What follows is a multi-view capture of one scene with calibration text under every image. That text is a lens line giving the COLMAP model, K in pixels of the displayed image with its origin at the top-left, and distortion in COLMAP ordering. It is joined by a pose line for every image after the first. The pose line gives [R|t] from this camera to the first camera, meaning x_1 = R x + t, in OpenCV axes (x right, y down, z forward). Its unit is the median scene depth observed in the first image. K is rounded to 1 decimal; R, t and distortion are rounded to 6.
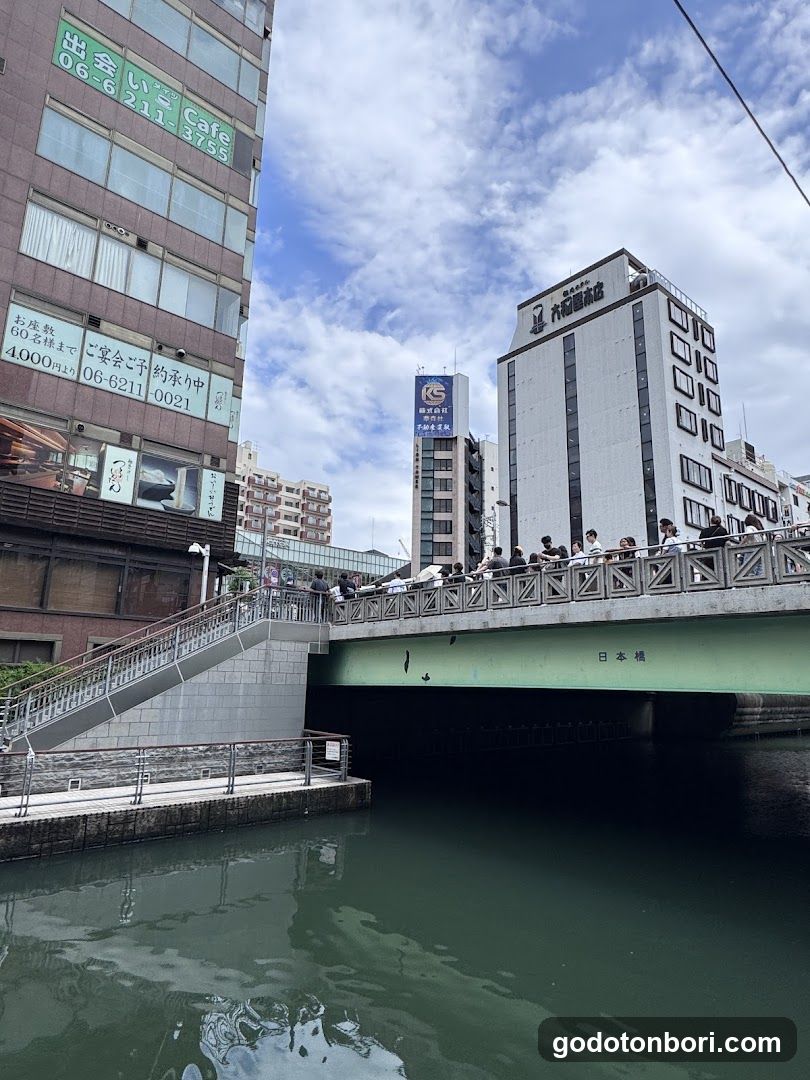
lens RADIAL K [[641.0, 0, 405.0], [0, 641.0, 540.0], [0, 0, 1]] dist [0.000792, 0.001596]
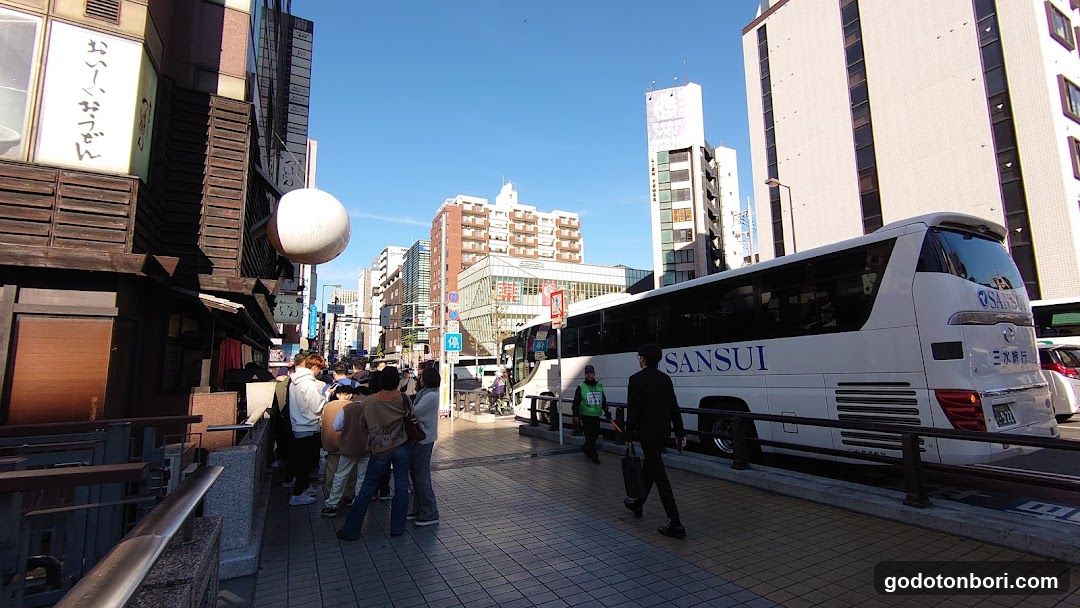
lens RADIAL K [[458.3, 0, 540.0], [0, 458.3, 304.0], [0, 0, 1]] dist [-0.000090, -0.000136]
pose [[0.971300, -0.061144, -0.229864, -0.001867], [0.081337, 0.993518, 0.079414, 0.011372], [0.223518, -0.095832, 0.969977, 0.208185]]
